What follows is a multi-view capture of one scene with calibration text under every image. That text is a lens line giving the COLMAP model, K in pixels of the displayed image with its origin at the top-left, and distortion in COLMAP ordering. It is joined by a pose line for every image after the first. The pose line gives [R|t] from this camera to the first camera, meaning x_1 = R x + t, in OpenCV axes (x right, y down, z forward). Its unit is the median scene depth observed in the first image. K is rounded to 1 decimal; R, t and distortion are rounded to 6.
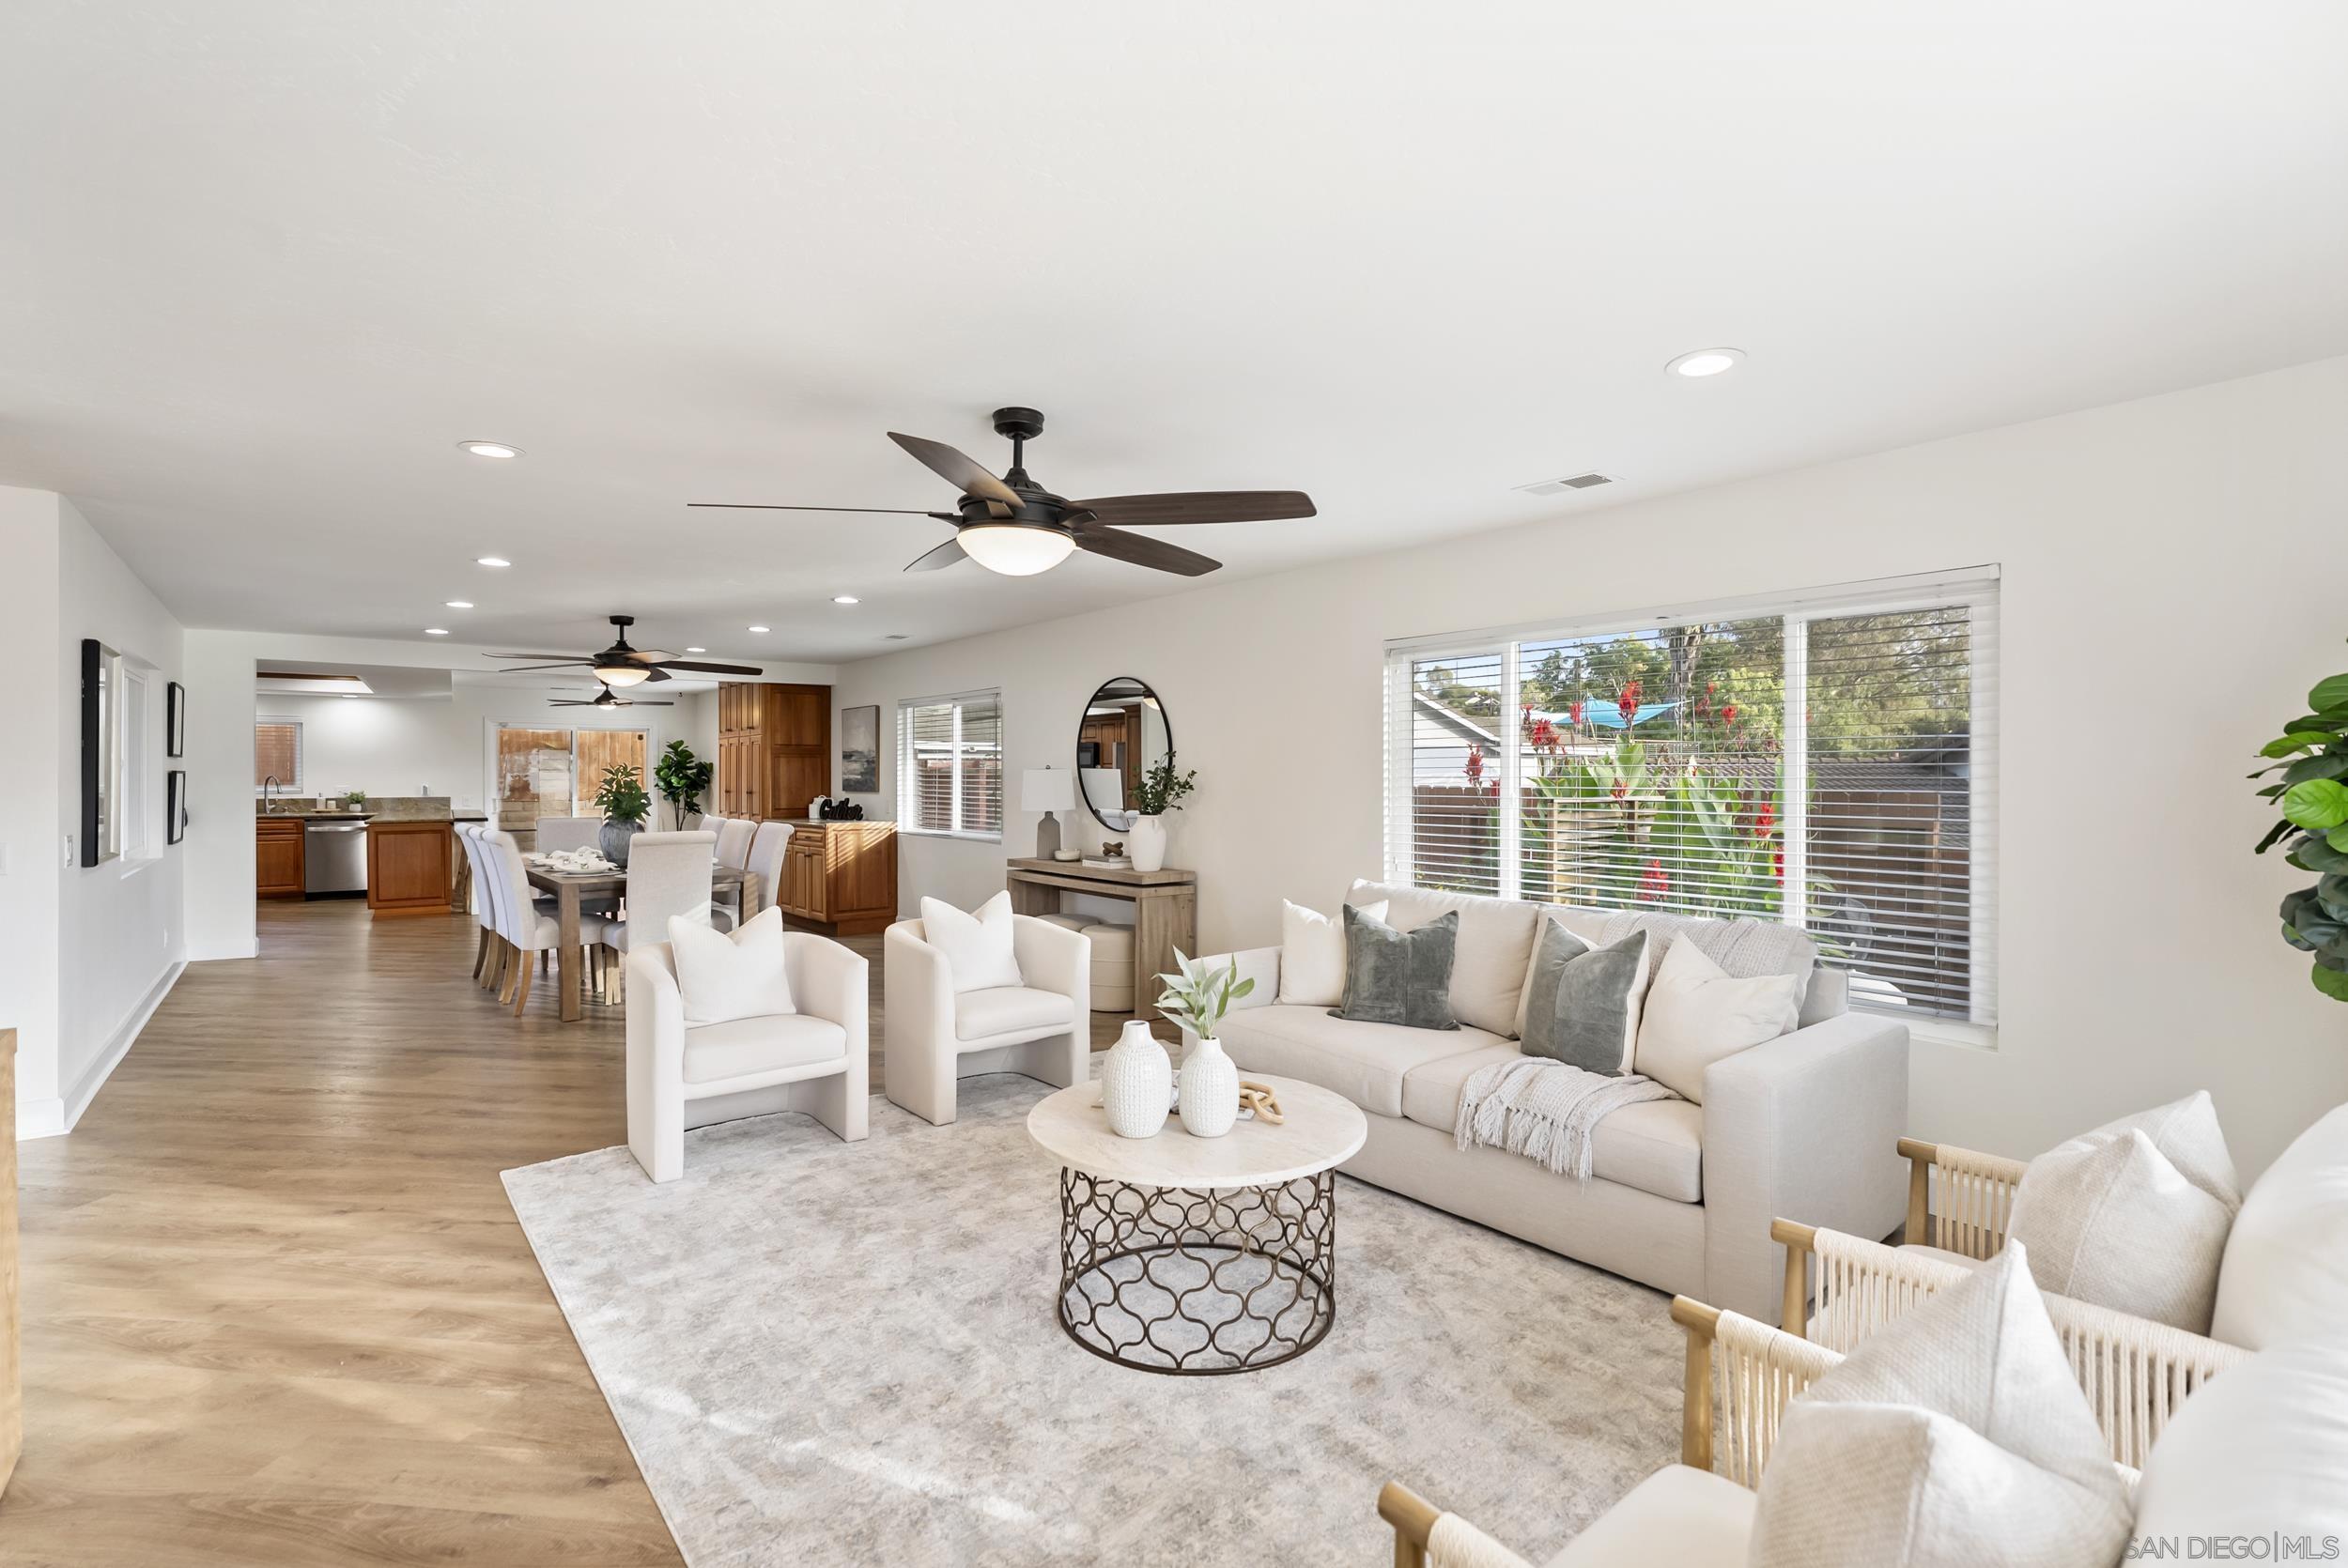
lens RADIAL K [[1054.7, 0, 1170.5], [0, 1054.7, 776.6], [0, 0, 1]] dist [-0.003709, -0.000430]
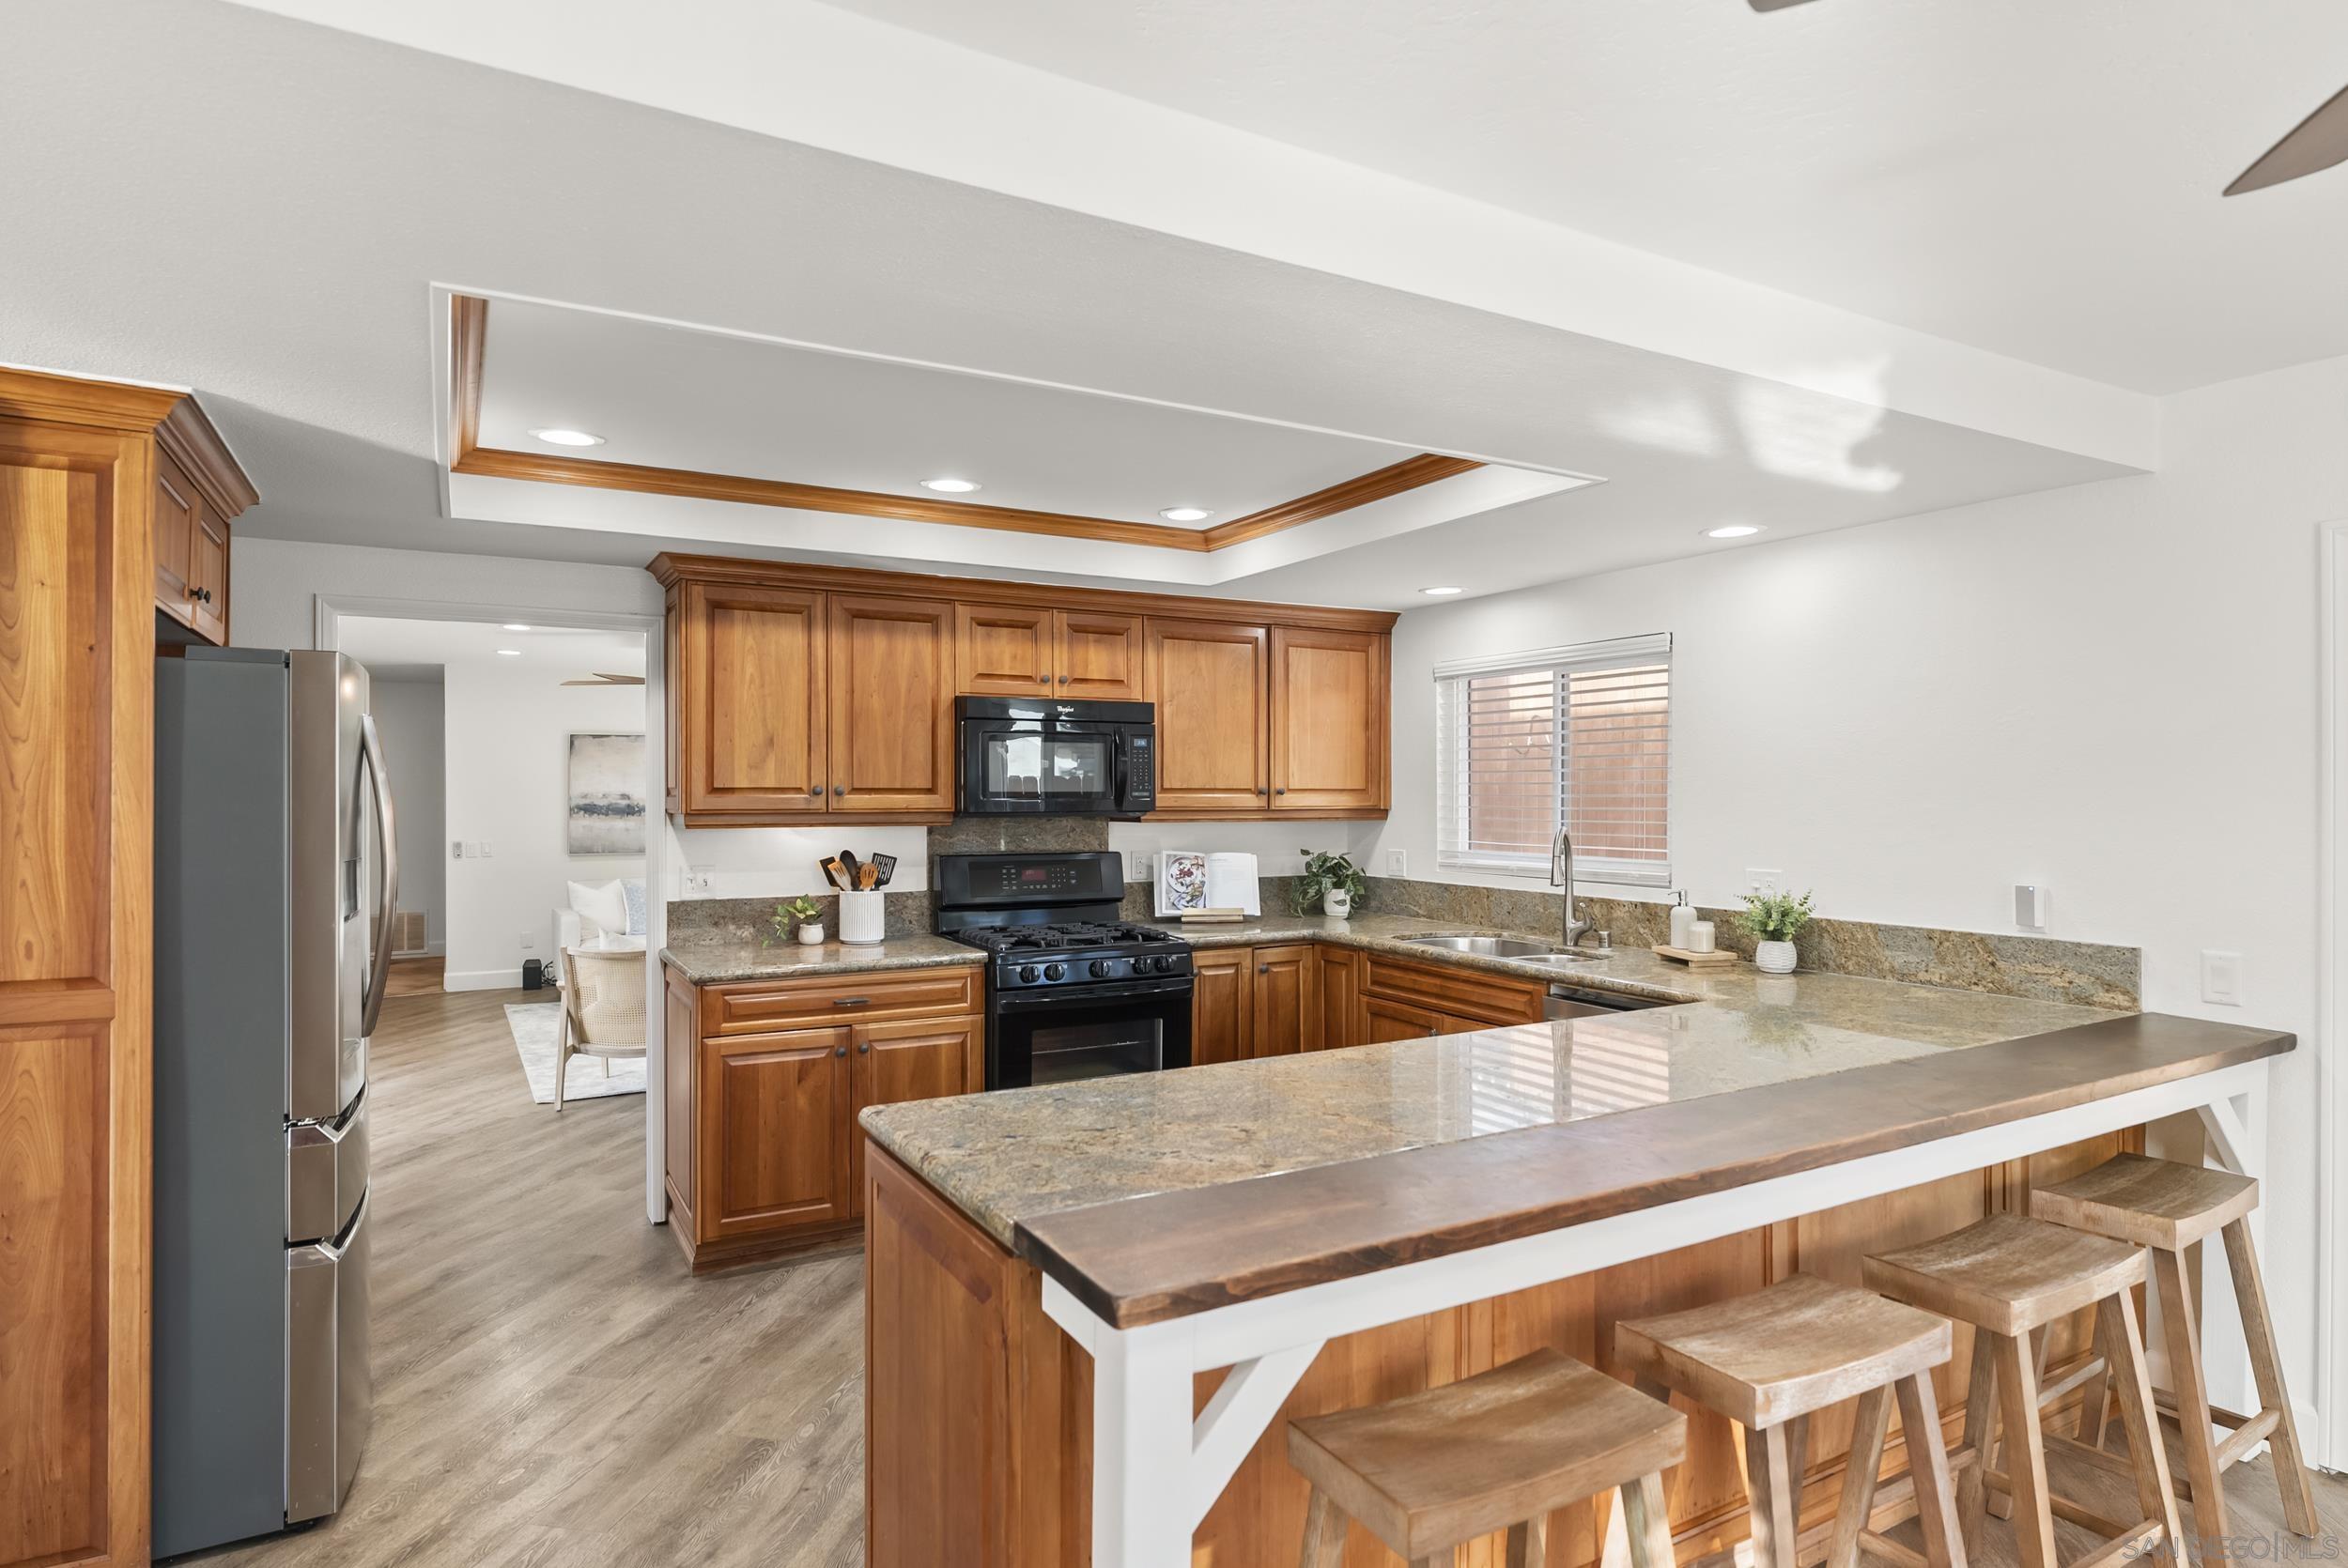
lens RADIAL K [[1285.7, 0, 1174.0], [0, 1285.7, 784.0], [0, 0, 1]] dist [-0.006526, 0.002014]
pose [[-0.075005, -0.004224, -0.997174, -0.535142], [-0.000907, 0.999991, -0.004168, -0.013552], [0.997183, 0.000592, -0.075008, 1.049538]]
